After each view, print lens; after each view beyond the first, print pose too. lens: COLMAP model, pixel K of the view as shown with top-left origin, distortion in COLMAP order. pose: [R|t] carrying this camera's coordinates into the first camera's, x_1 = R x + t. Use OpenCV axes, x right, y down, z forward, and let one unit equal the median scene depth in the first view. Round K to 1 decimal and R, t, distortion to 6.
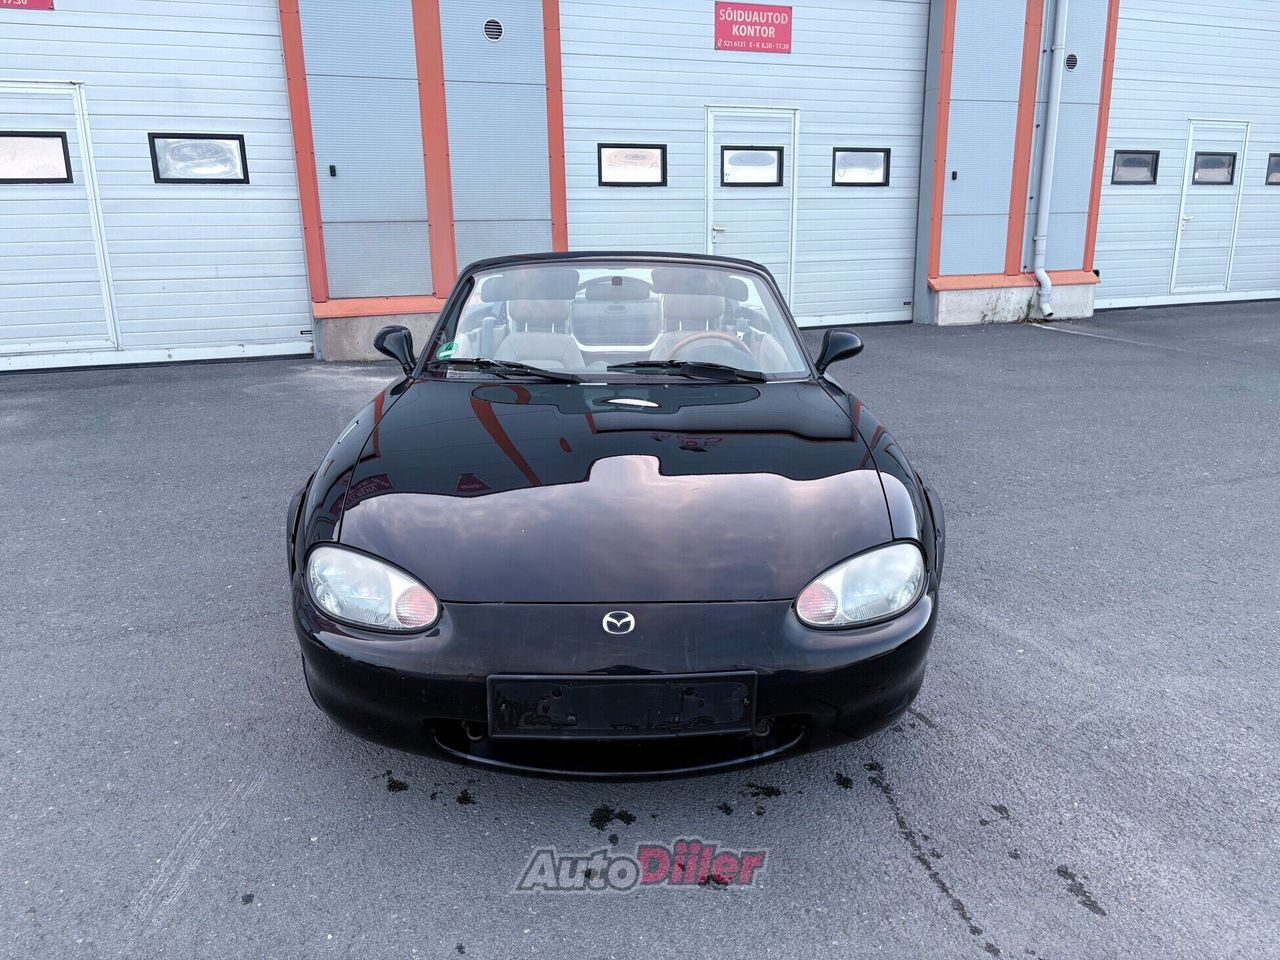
lens RADIAL K [[967.4, 0, 652.4], [0, 967.4, 459.6], [0, 0, 1]] dist [0.052313, -0.061857]
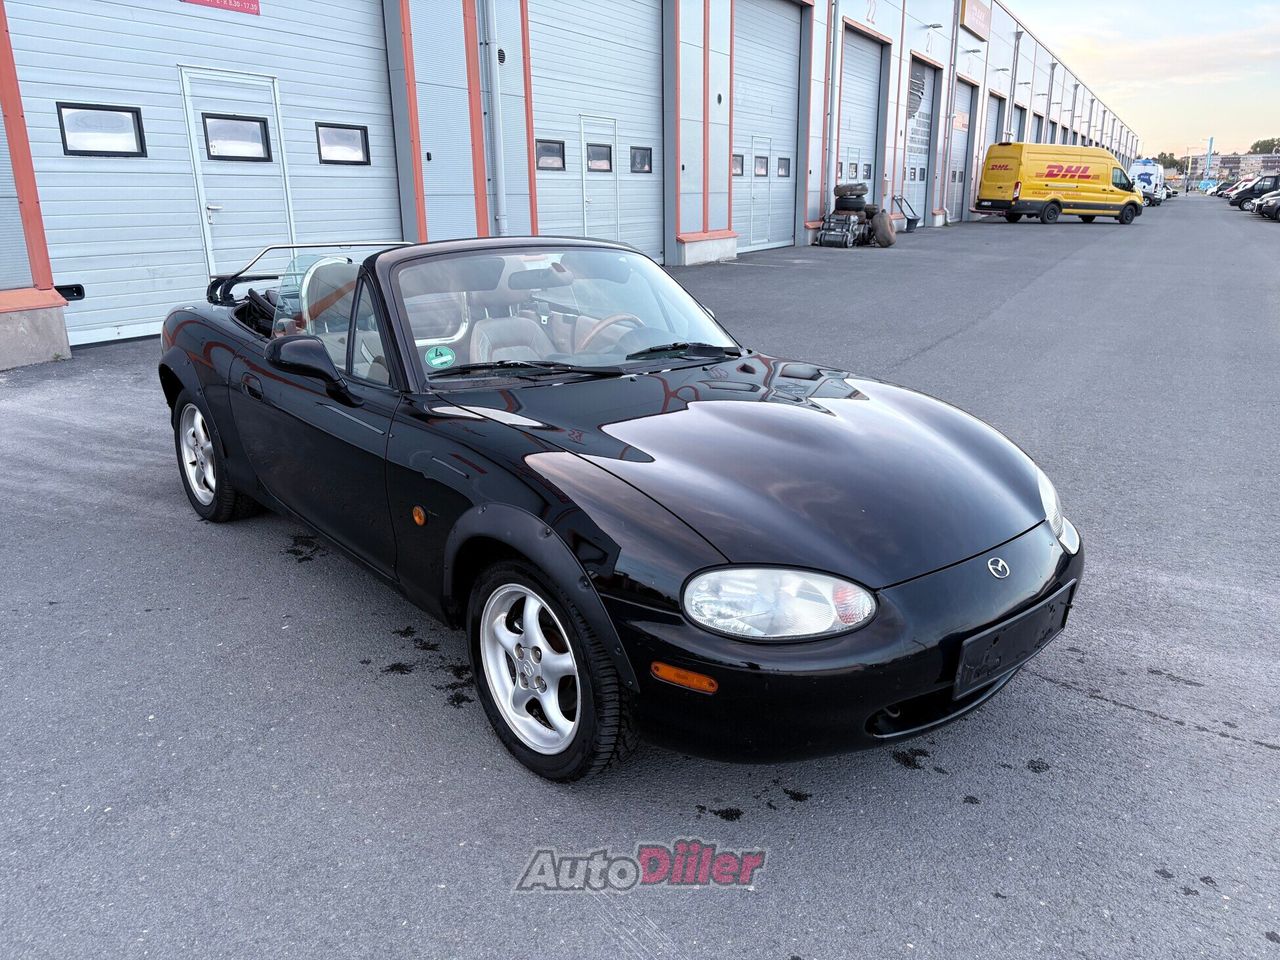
lens RADIAL K [[967.4, 0, 642.4], [0, 967.4, 456.4], [0, 0, 1]] dist [0.052313, -0.061857]
pose [[0.767461, -0.160859, 0.620587, -0.208387], [0.149733, 0.986213, 0.070461, -0.020079], [-0.623365, 0.038846, 0.780965, 0.075616]]
